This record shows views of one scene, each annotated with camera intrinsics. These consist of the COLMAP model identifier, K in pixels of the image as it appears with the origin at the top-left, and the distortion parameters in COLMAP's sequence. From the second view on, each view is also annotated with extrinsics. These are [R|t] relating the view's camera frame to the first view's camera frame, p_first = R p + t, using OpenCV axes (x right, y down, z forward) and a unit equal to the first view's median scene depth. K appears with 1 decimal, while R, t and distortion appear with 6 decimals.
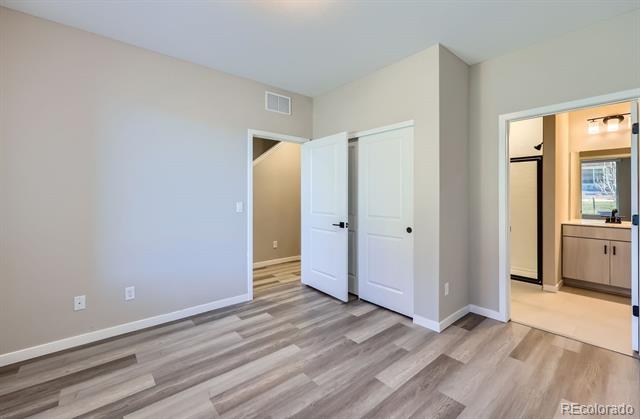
lens RADIAL K [[269.0, 0, 306.4], [0, 269.0, 197.2], [0, 0, 1]] dist [0.001443, 0.000244]
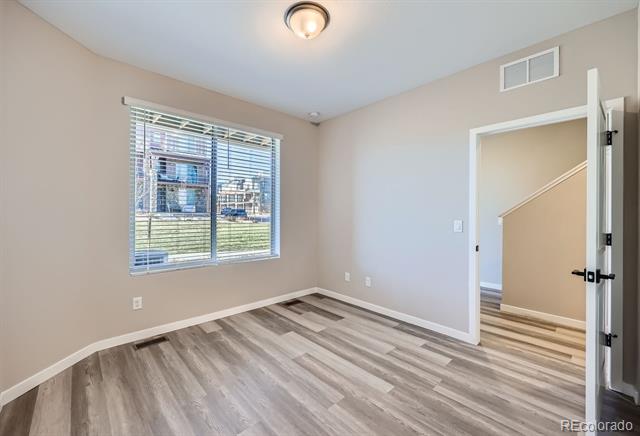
lens RADIAL K [[264.0, 0, 319.8], [0, 264.0, 213.8], [0, 0, 1]] dist [-0.001069, -0.000099]
pose [[0.076202, 0.000945, -0.997092, 0.701294], [-0.012955, 0.999916, -0.000042, 0.006369], [0.997008, 0.012920, 0.076208, 0.642518]]
